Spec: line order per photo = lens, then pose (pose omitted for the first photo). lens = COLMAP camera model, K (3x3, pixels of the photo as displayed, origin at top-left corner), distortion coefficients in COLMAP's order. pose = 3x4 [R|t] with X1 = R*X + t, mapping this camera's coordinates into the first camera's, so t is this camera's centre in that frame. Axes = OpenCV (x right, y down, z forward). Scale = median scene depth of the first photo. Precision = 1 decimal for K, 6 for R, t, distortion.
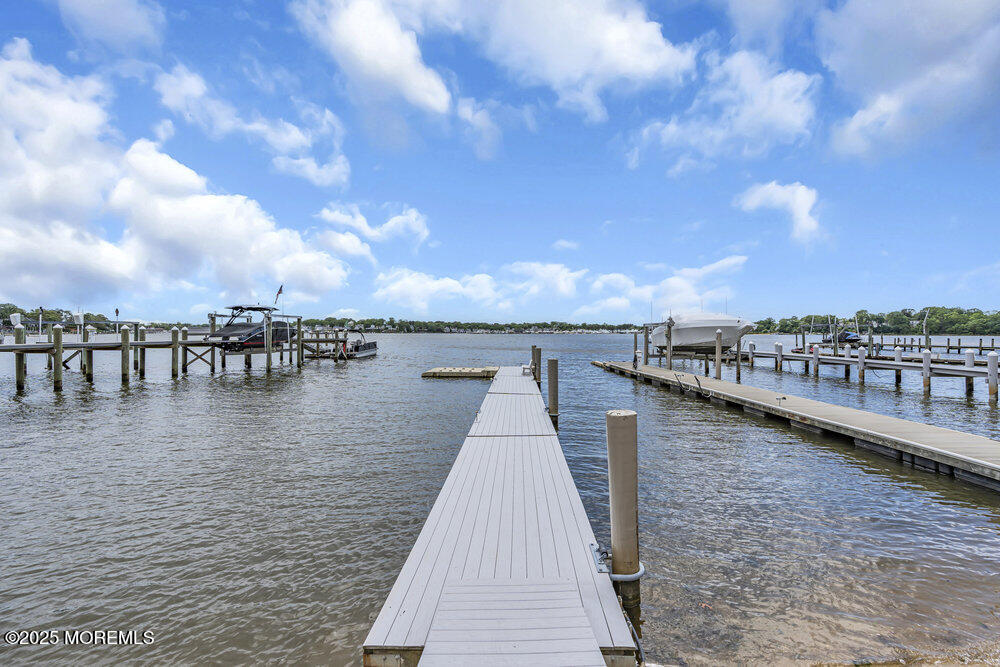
lens RADIAL K [[445.7, 0, 497.5], [0, 445.7, 330.7], [0, 0, 1]] dist [-0.009231, 0.001648]
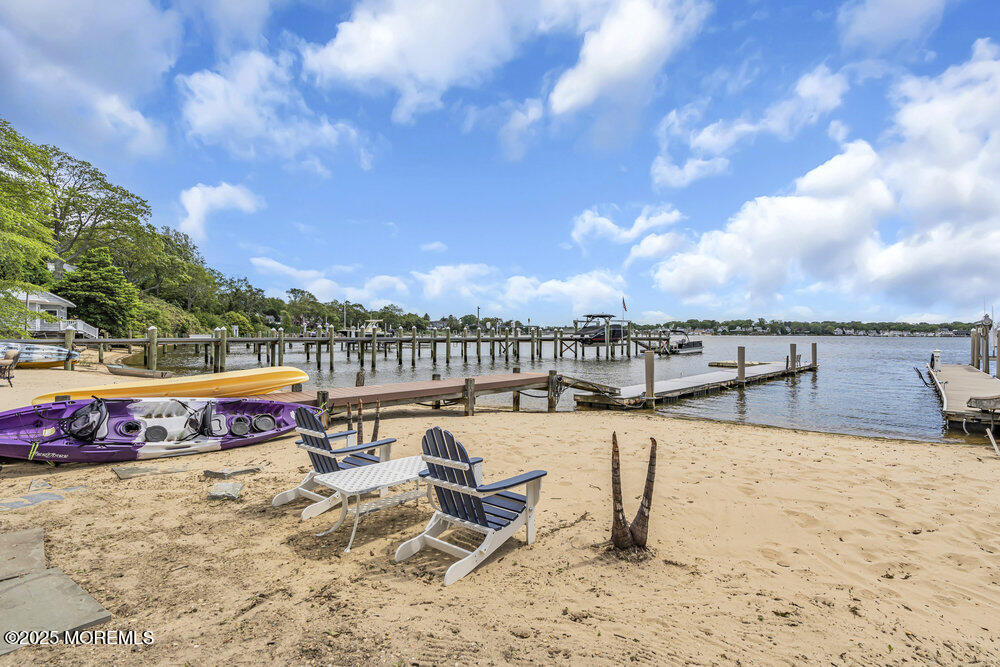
lens RADIAL K [[445.7, 0, 497.5], [0, 445.7, 330.7], [0, 0, 1]] dist [-0.009231, 0.001648]
pose [[0.713954, -0.003118, -0.700186, 0.259719], [-0.000327, 0.999988, -0.004787, 0.006066], [0.700193, 0.003646, 0.713944, -0.314398]]
